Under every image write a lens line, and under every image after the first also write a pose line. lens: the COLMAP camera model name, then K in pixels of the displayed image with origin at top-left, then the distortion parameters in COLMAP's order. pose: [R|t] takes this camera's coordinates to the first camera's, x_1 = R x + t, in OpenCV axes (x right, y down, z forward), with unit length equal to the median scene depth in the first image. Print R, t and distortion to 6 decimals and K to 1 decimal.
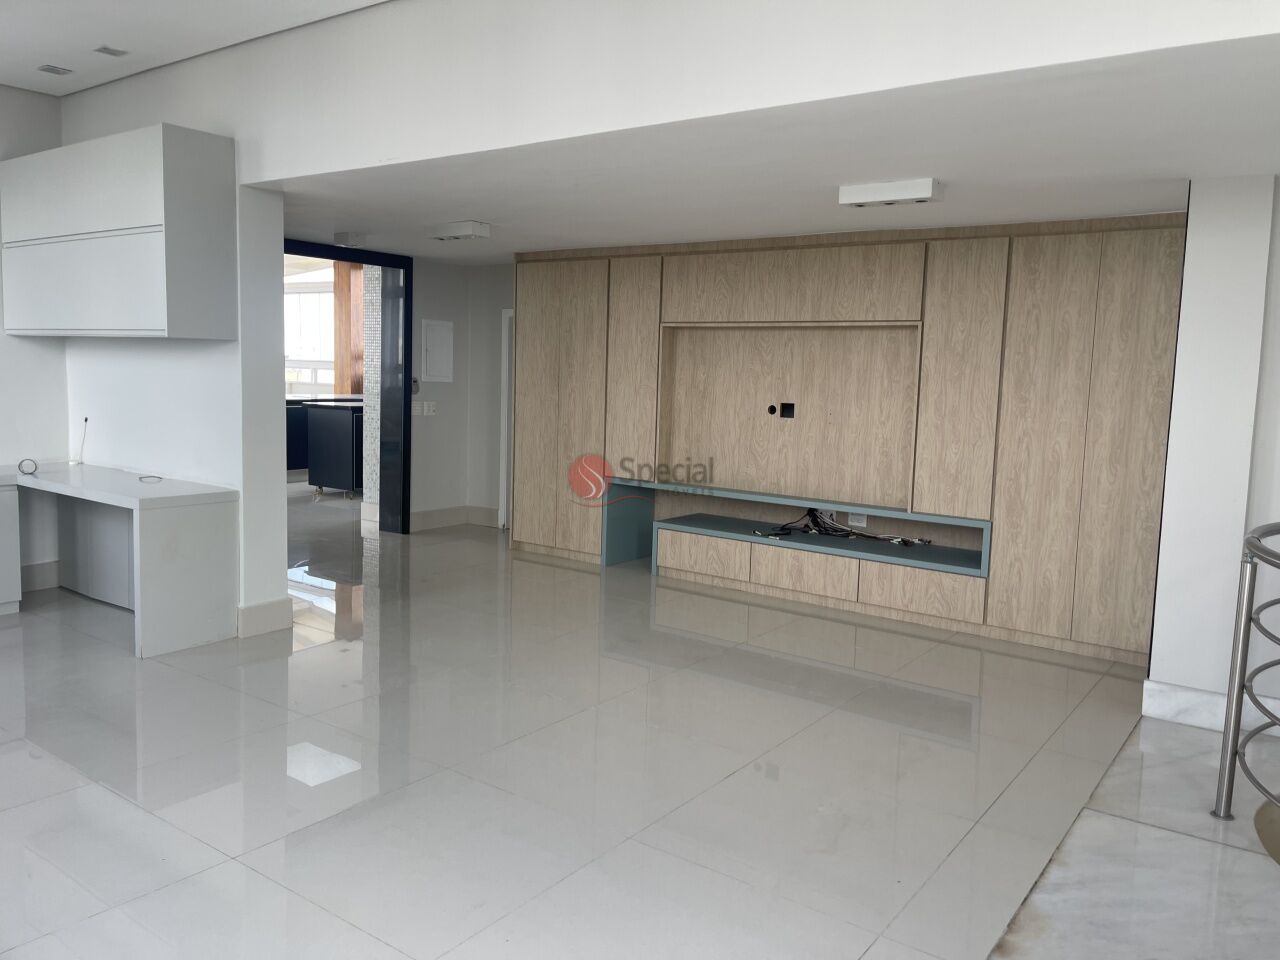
lens RADIAL K [[956.2, 0, 644.9], [0, 956.2, 470.3], [0, 0, 1]] dist [0.070188, -0.092566]
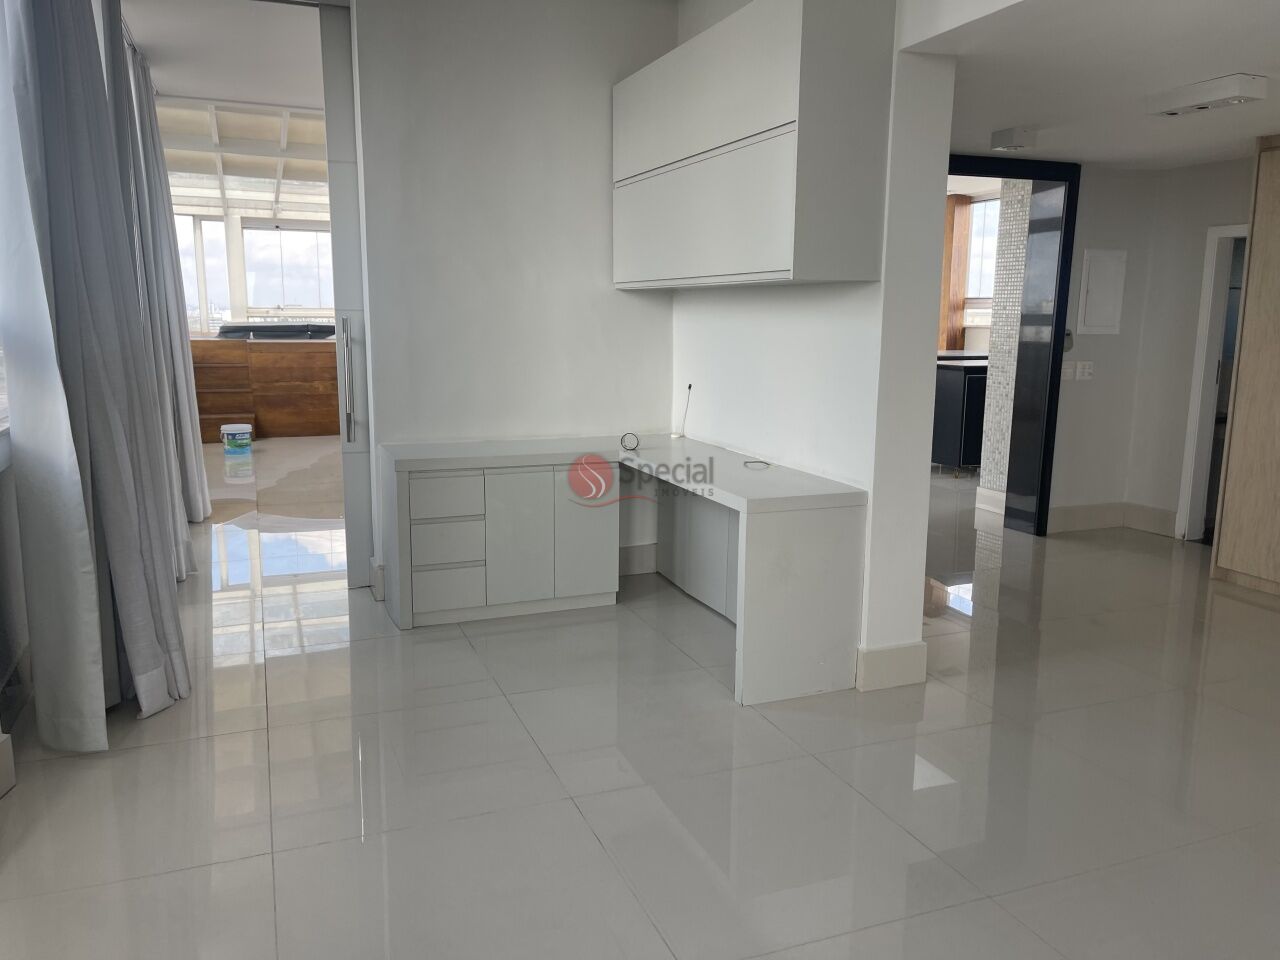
lens RADIAL K [[956.2, 0, 644.9], [0, 956.2, 470.3], [0, 0, 1]] dist [0.070188, -0.092566]
pose [[0.843879, 0.063137, -0.532805, -0.152420], [-0.037529, 0.997566, 0.058771, -0.026335], [0.535219, -0.029599, 0.844195, 0.257757]]
